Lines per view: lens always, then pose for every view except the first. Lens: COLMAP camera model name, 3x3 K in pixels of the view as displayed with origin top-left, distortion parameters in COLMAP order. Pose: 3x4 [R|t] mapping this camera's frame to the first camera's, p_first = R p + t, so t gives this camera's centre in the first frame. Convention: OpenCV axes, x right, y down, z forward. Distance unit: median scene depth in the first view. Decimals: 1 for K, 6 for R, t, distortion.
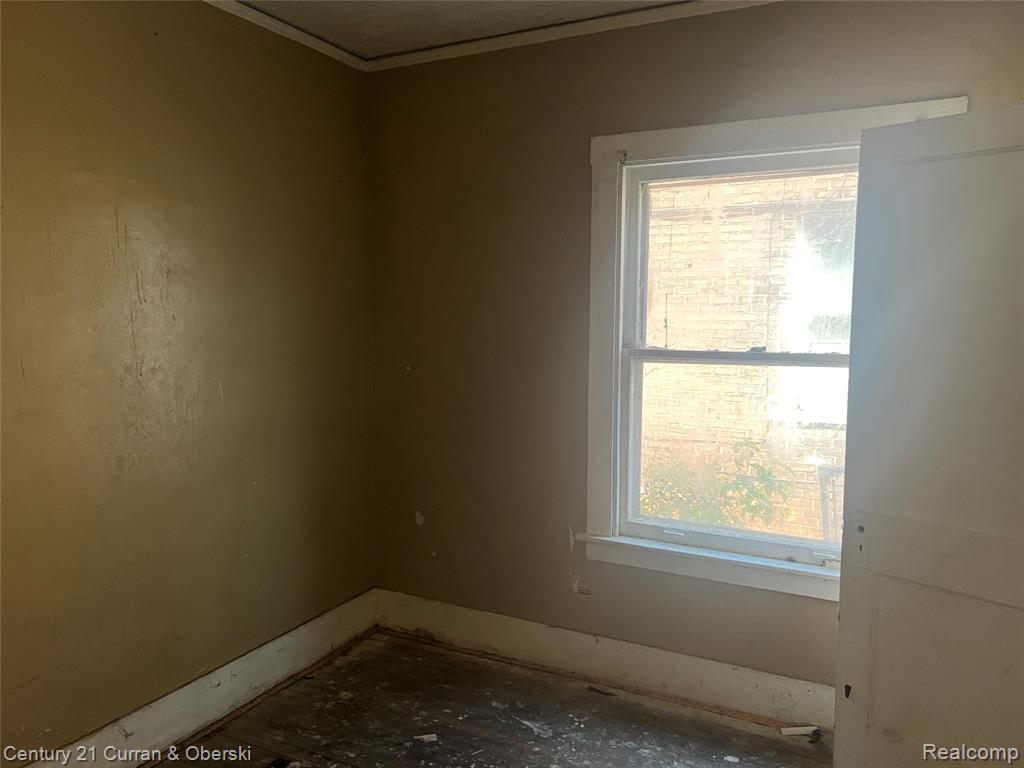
lens RADIAL K [[769.5, 0, 512.0], [0, 769.5, 384.0], [0, 0, 1]] dist [0.009038, -0.003863]
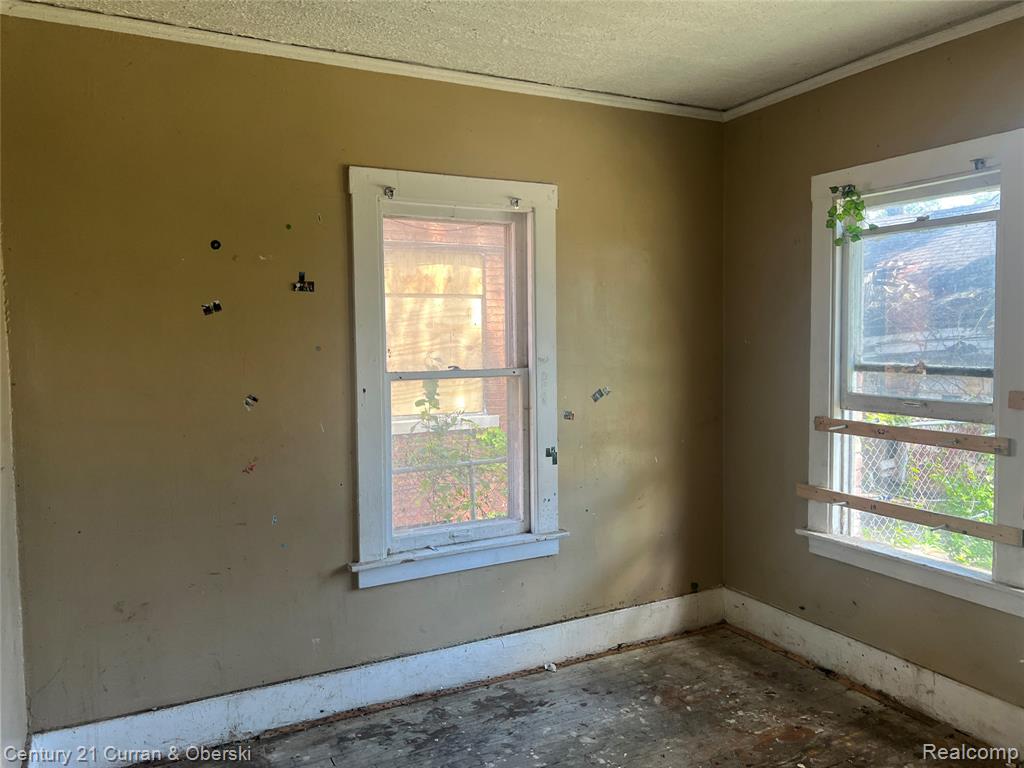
lens RADIAL K [[769.5, 0, 512.0], [0, 769.5, 384.0], [0, 0, 1]] dist [0.009038, -0.003863]
pose [[0.833912, 0.025847, -0.551292, 0.349228], [-0.039914, 0.999111, -0.013533, 0.016291], [0.550452, 0.033289, 0.834203, -0.171921]]
